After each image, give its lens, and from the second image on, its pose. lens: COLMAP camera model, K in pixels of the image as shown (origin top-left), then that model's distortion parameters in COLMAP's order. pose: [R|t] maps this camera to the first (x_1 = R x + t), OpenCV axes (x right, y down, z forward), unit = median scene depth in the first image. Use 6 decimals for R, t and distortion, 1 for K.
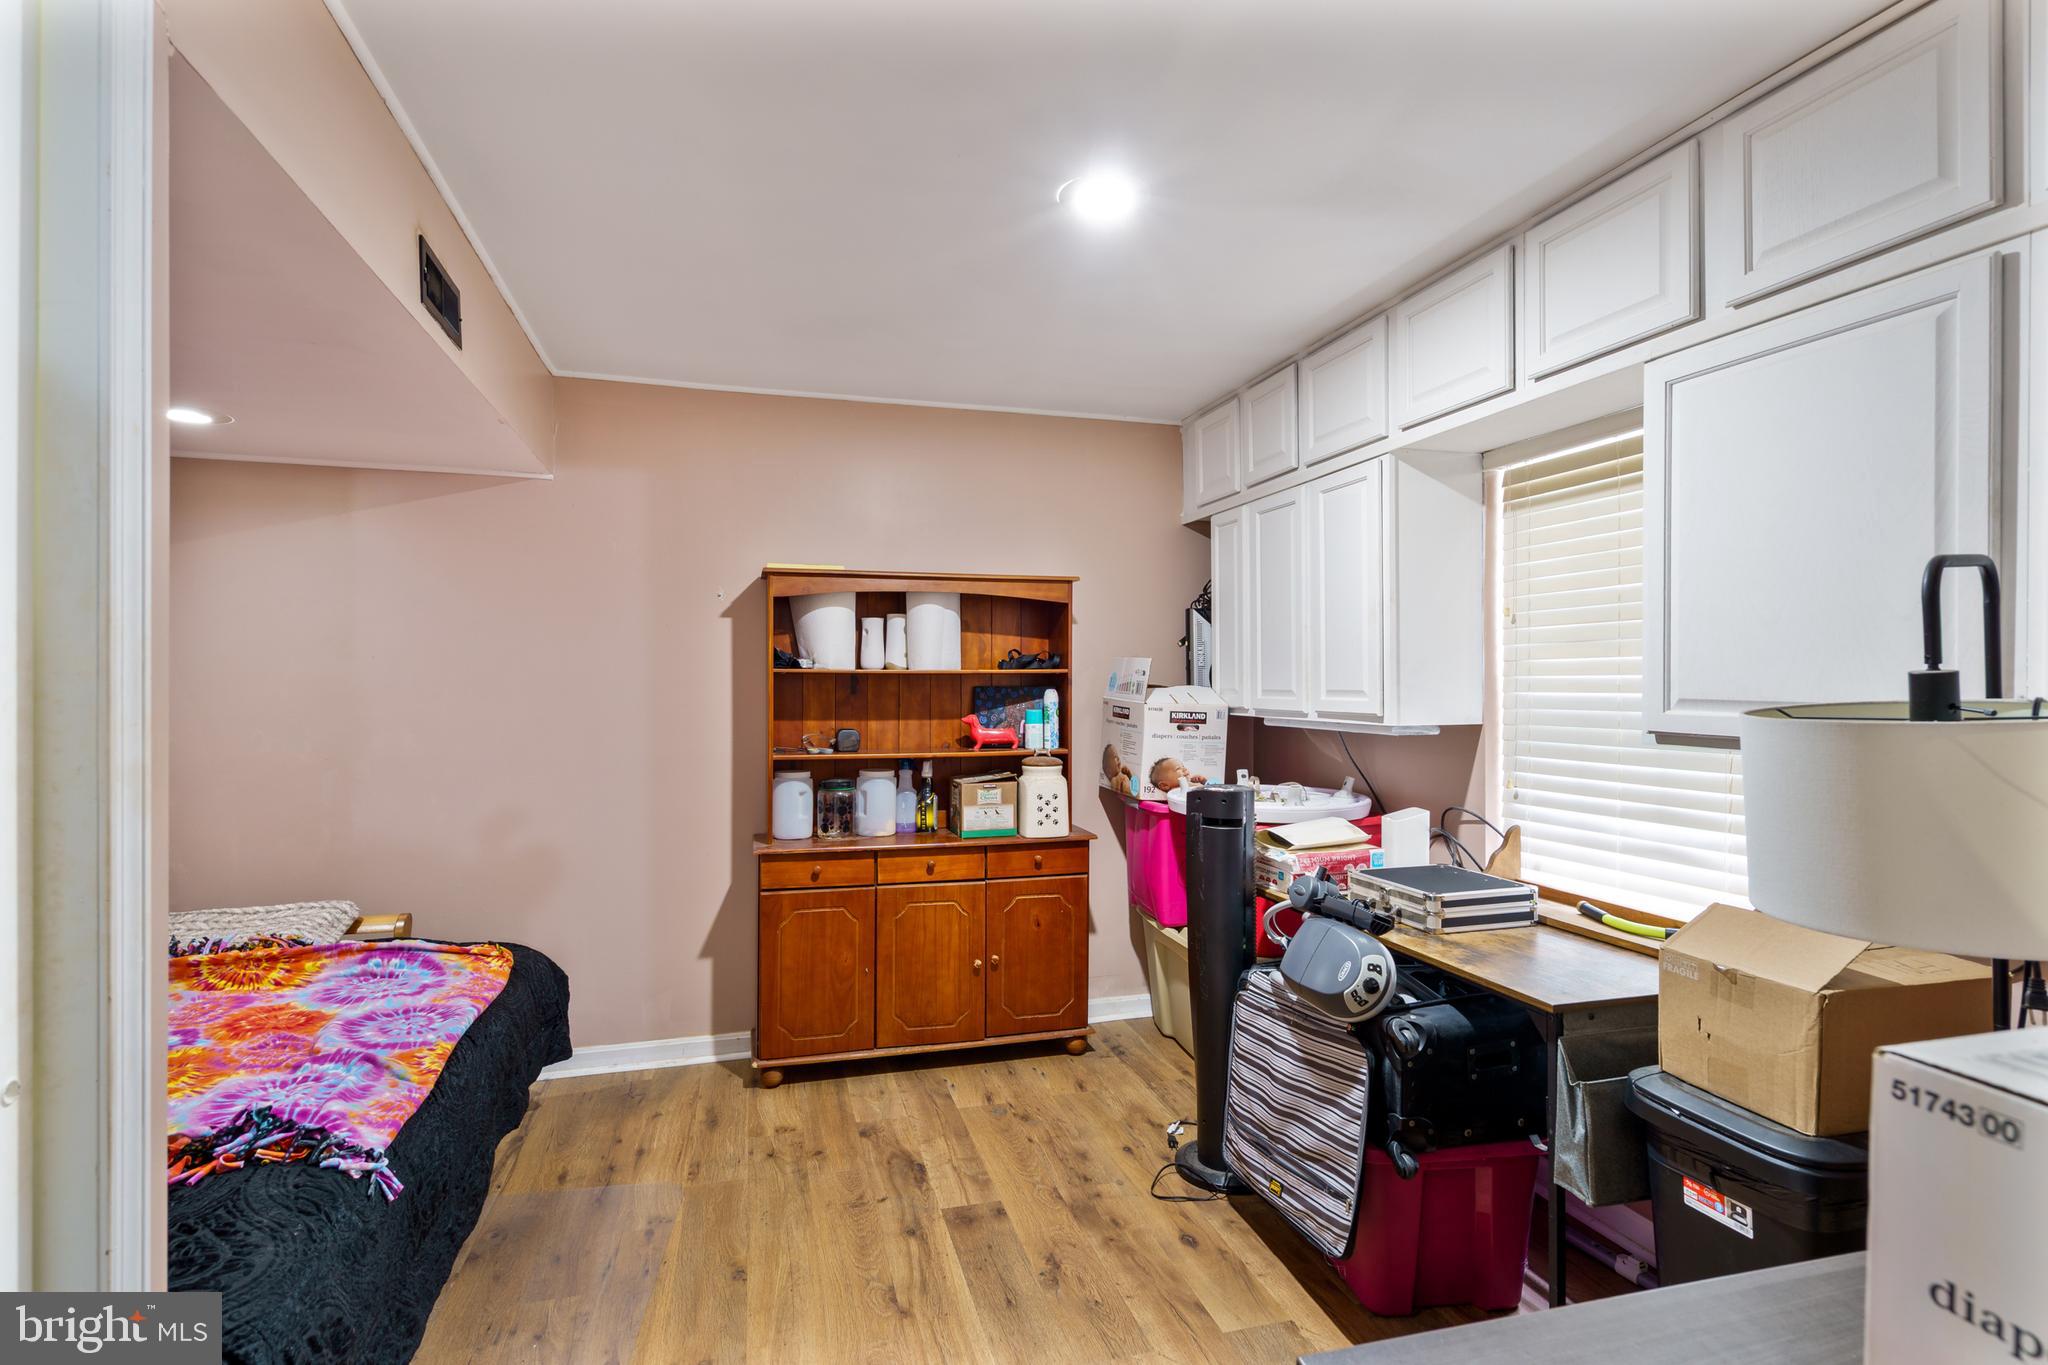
lens RADIAL K [[1020.4, 0, 1024.9], [0, 1020.4, 683.0], [0, 0, 1]] dist [0.003676, 0.000056]
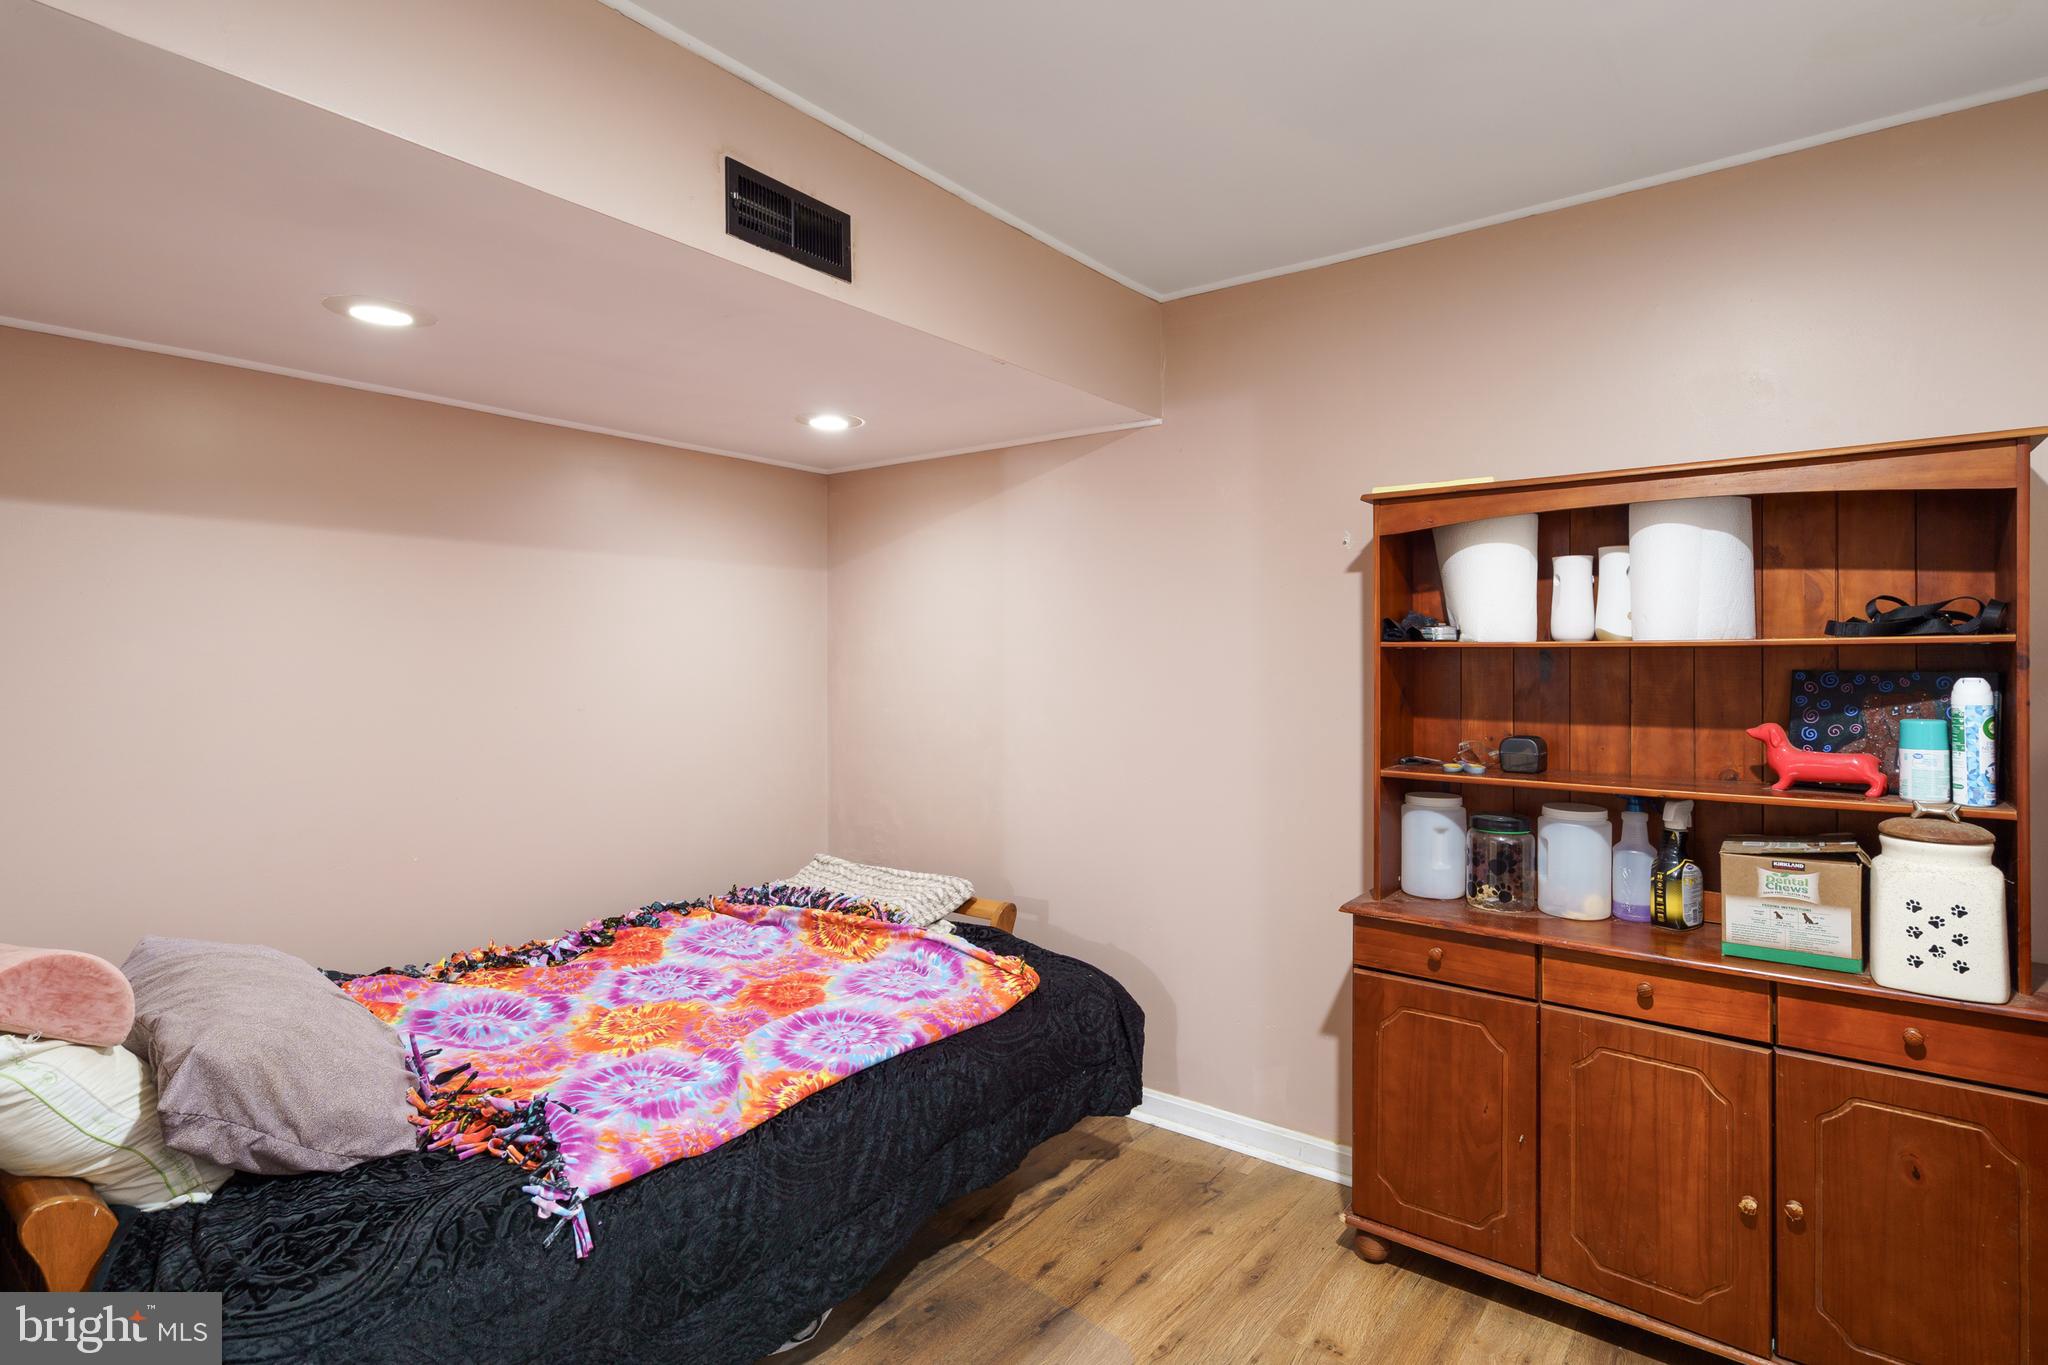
lens RADIAL K [[1020.4, 0, 1027.5], [0, 1020.4, 657.0], [0, 0, 1]] dist [0.003676, 0.000056]
pose [[0.590385, -0.002128, -0.807119, 0.156011], [0.001023, 0.999998, -0.001888, -0.003029], [0.807121, 0.000289, 0.590385, 0.393061]]
